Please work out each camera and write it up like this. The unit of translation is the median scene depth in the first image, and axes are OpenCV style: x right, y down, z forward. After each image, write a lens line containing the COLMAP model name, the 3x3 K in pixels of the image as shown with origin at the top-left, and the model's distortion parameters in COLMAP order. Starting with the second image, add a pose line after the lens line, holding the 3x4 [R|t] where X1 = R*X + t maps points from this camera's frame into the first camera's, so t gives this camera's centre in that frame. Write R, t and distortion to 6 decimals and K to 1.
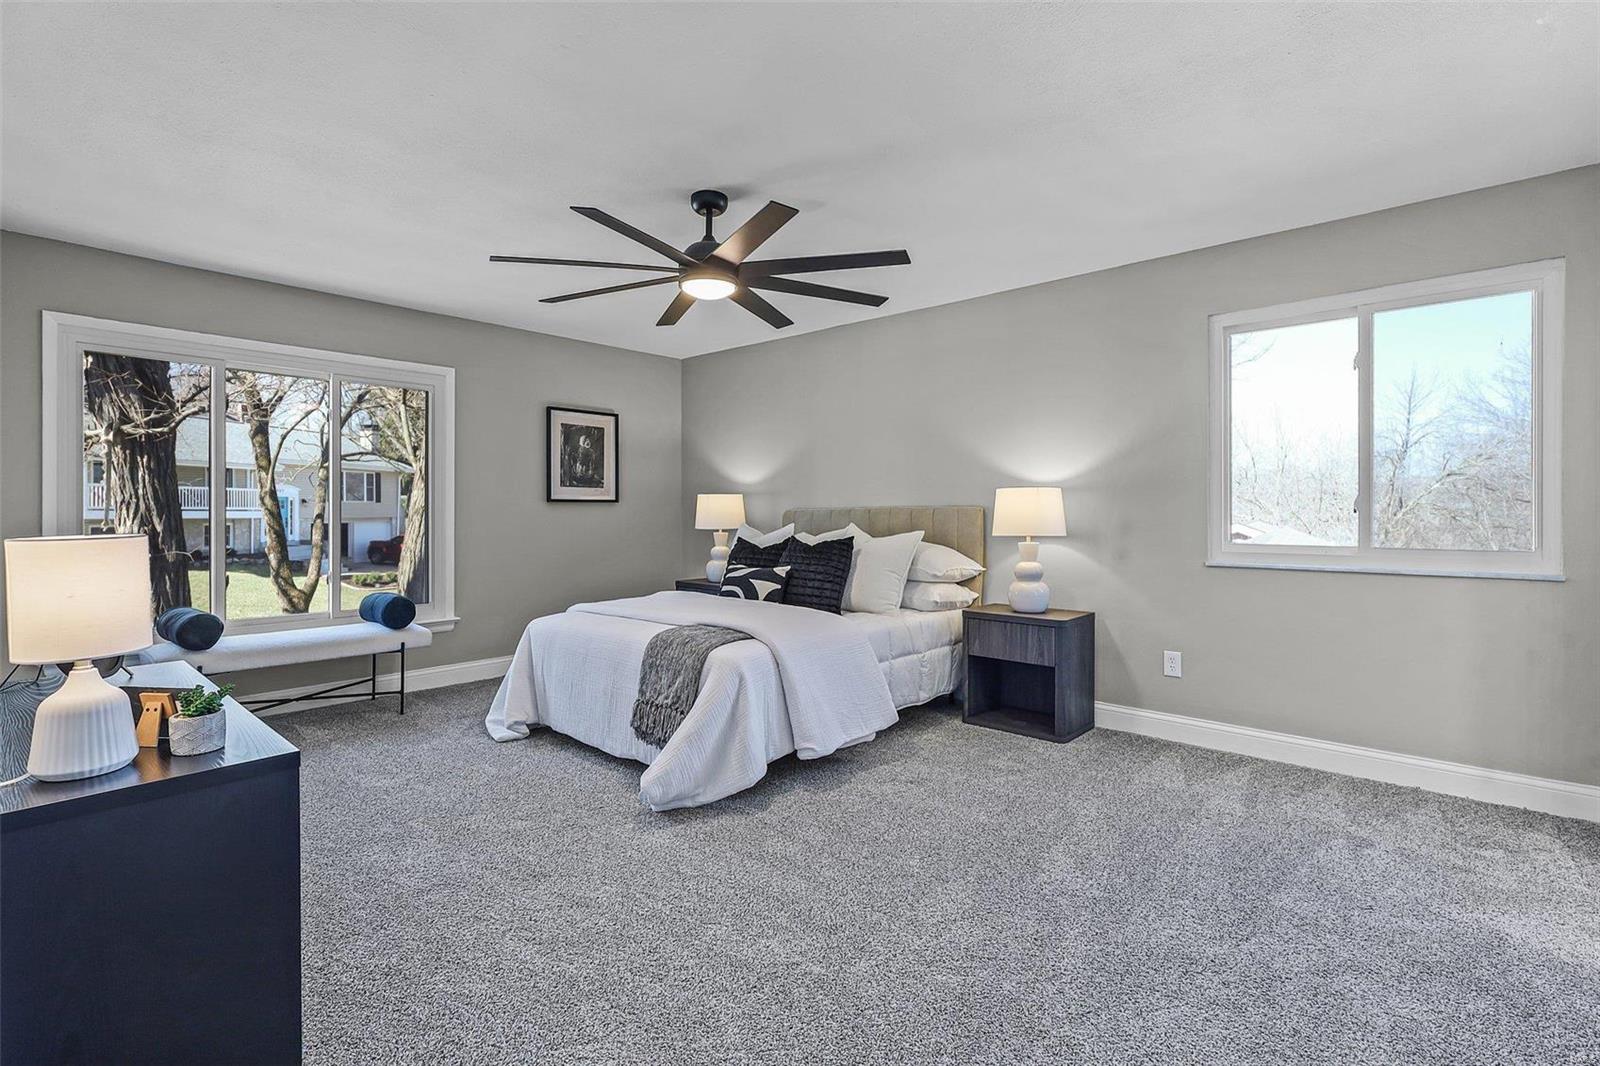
lens RADIAL K [[740.4, 0, 798.3], [0, 740.4, 522.4], [0, 0, 1]] dist [0.000510, -0.000061]
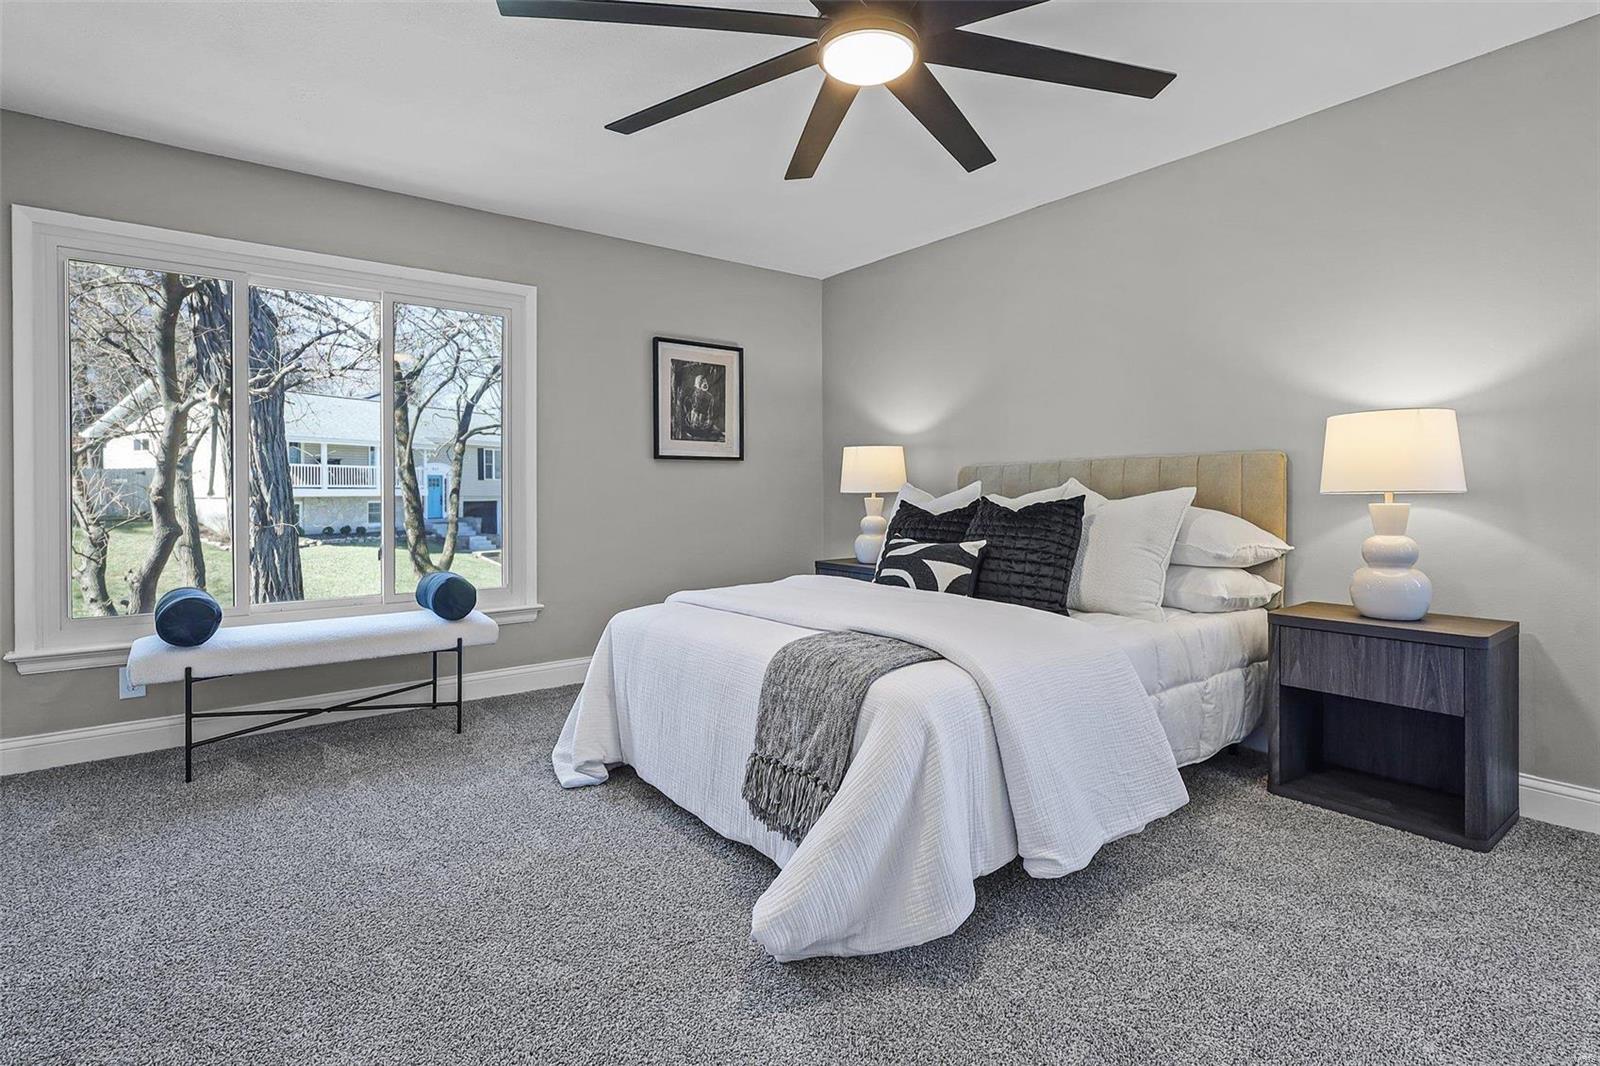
lens RADIAL K [[755.0, 0, 799.8], [0, 755.0, 498.6], [0, 0, 1]] dist [-0.001389, -0.000064]
pose [[0.982629, -0.004354, -0.185528, -0.048464], [0.003339, 0.999978, -0.005787, 0.025034], [0.185550, 0.005067, 0.982622, 0.304589]]
